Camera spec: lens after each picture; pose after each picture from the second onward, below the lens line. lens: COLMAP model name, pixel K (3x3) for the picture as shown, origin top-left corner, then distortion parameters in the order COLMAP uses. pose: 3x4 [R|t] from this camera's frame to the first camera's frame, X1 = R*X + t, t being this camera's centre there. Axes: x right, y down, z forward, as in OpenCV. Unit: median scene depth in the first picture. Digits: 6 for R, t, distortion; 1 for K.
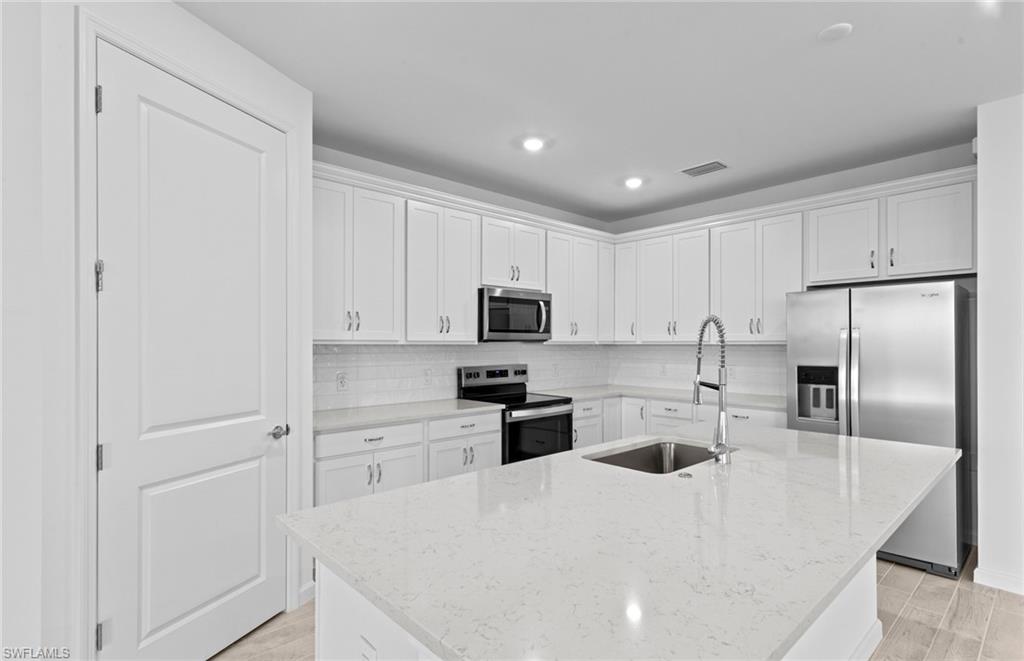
lens RADIAL K [[502.9, 0, 515.0], [0, 502.9, 344.1], [0, 0, 1]] dist [0.000964, 0.000397]
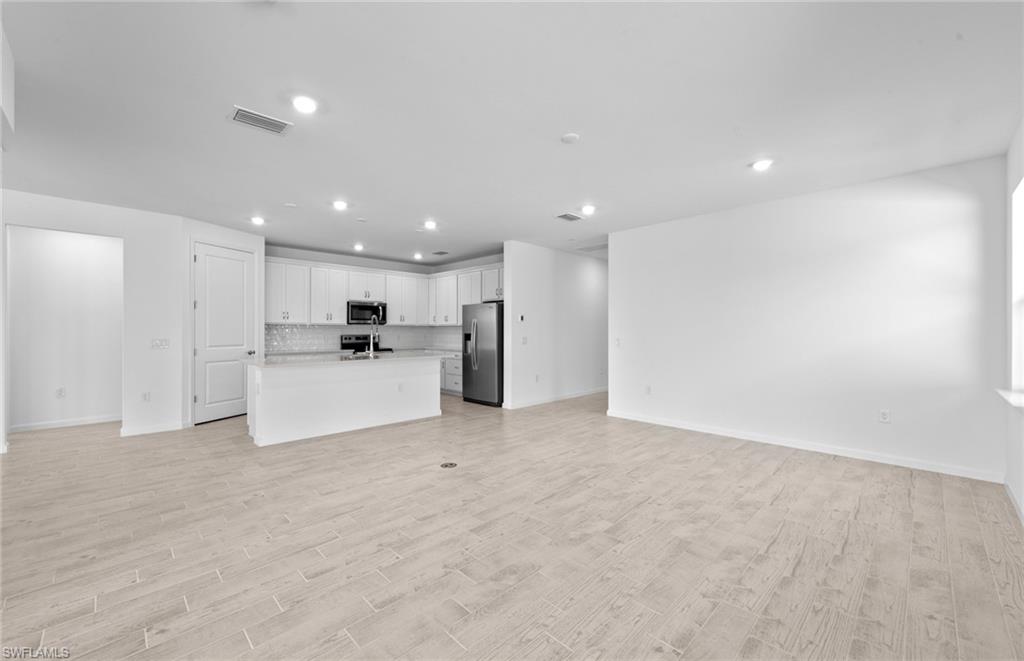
lens RADIAL K [[408.0, 0, 516.8], [0, 408.0, 330.9], [0, 0, 1]] dist [0.000650, -0.000099]
pose [[0.999126, 0.003883, 0.041607, 0.653768], [-0.004019, 0.999987, 0.003173, 0.018909], [-0.041595, -0.003337, 0.999129, -0.966510]]
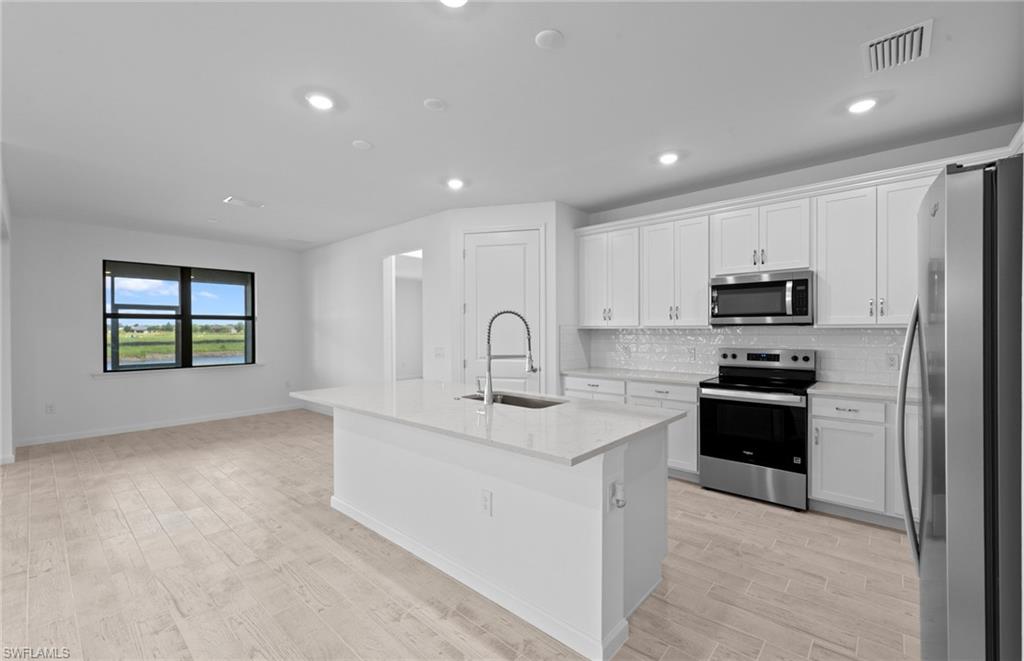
lens RADIAL K [[425.8, 0, 511.2], [0, 425.8, 329.3], [0, 0, 1]] dist [0.001245, -0.000255]
pose [[0.094671, 0.000495, -0.995508, 0.855937], [0.003208, 0.999995, 0.000803, 0.000659], [0.995503, -0.003270, 0.094669, 0.460324]]
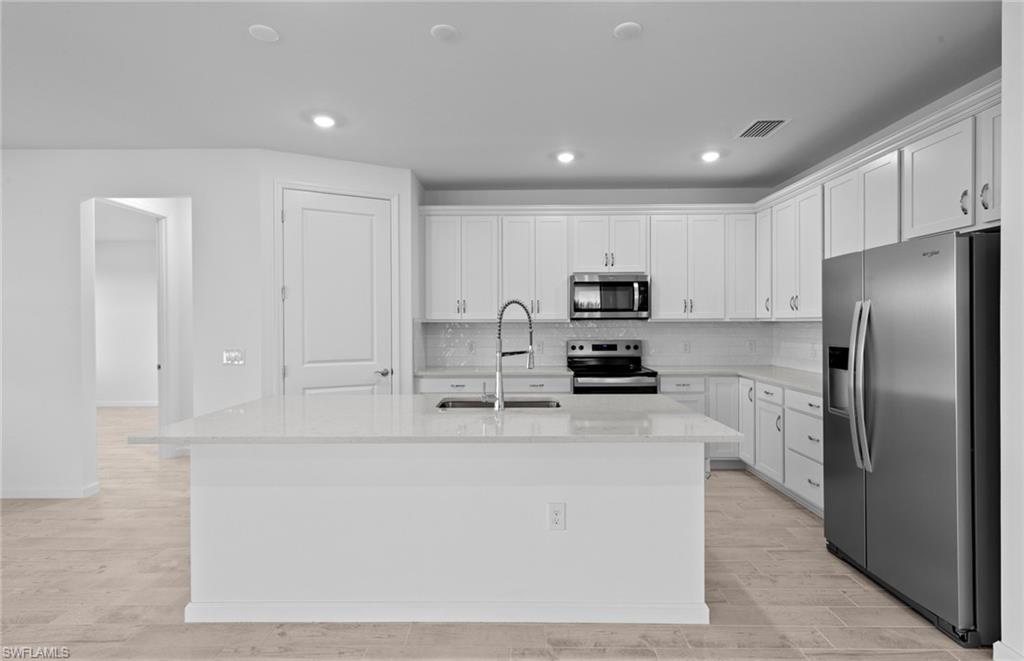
lens RADIAL K [[496.4, 0, 510.3], [0, 496.4, 325.5], [0, 0, 1]] dist [0.004500, 0.000636]
pose [[0.725562, 0.001500, -0.688155, 0.657305], [0.002960, 0.999982, 0.005301, 0.002296], [0.688150, -0.005883, 0.725545, 0.028458]]
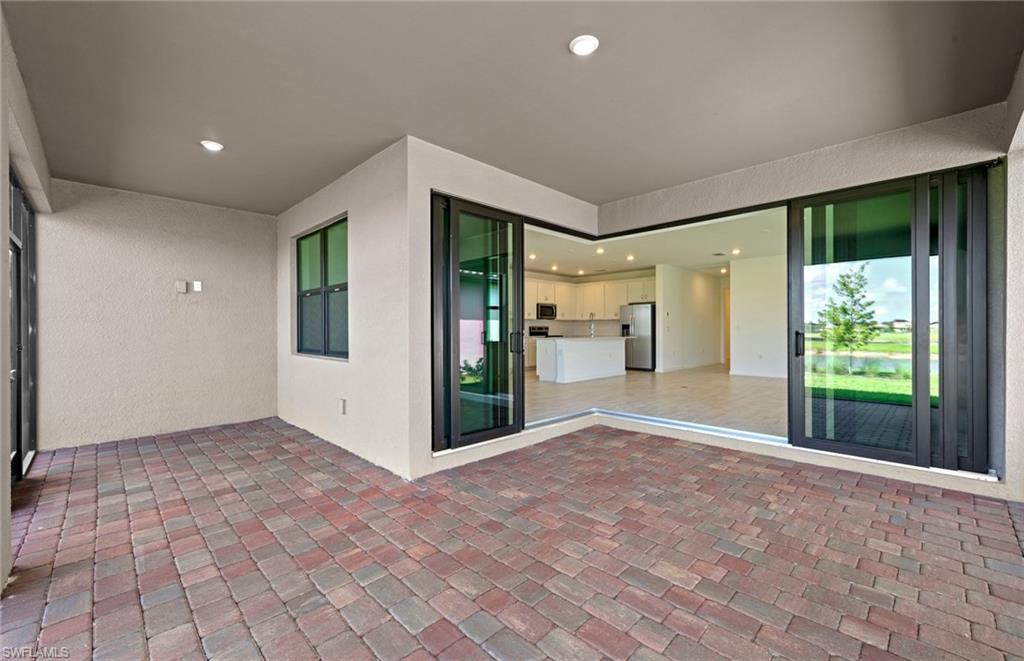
lens RADIAL K [[425.8, 0, 511.2], [0, 425.8, 329.3], [0, 0, 1]] dist [0.001245, -0.000255]
pose [[0.999467, -0.000535, 0.032633, -0.352728], [0.000498, 0.999999, 0.001163, 0.066235], [-0.032633, -0.001146, 0.999467, -1.989108]]
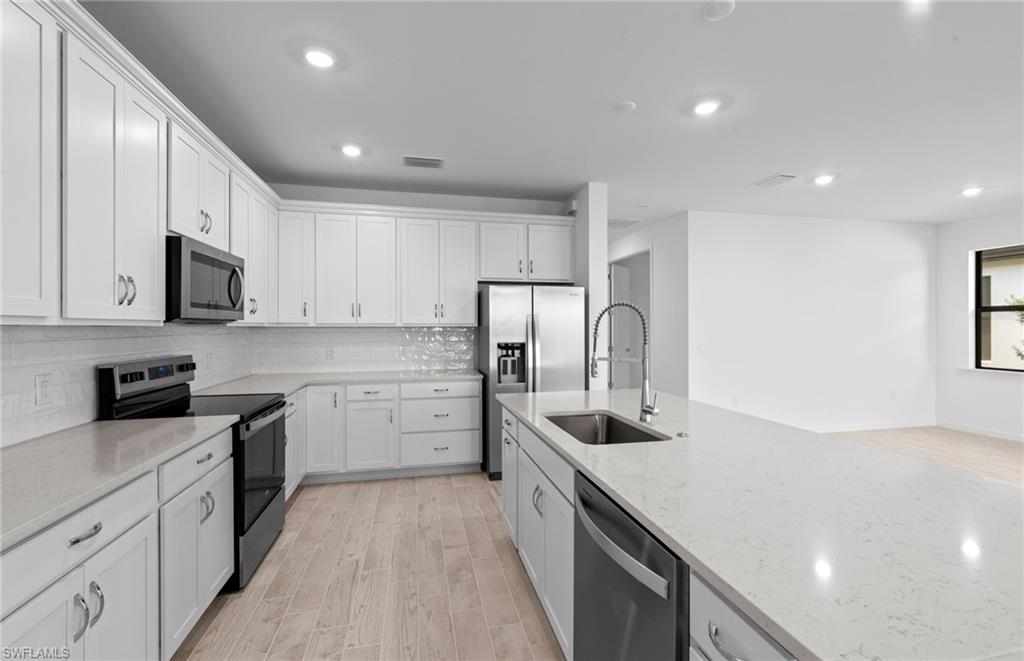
lens RADIAL K [[440.3, 0, 513.6], [0, 440.3, 328.8], [0, 0, 1]] dist [0.010990, -0.000107]
pose [[0.498174, -0.003388, 0.867070, -0.336464], [0.000242, 0.999993, 0.003768, 0.002148], [-0.867077, -0.001667, 0.498172, 0.361472]]
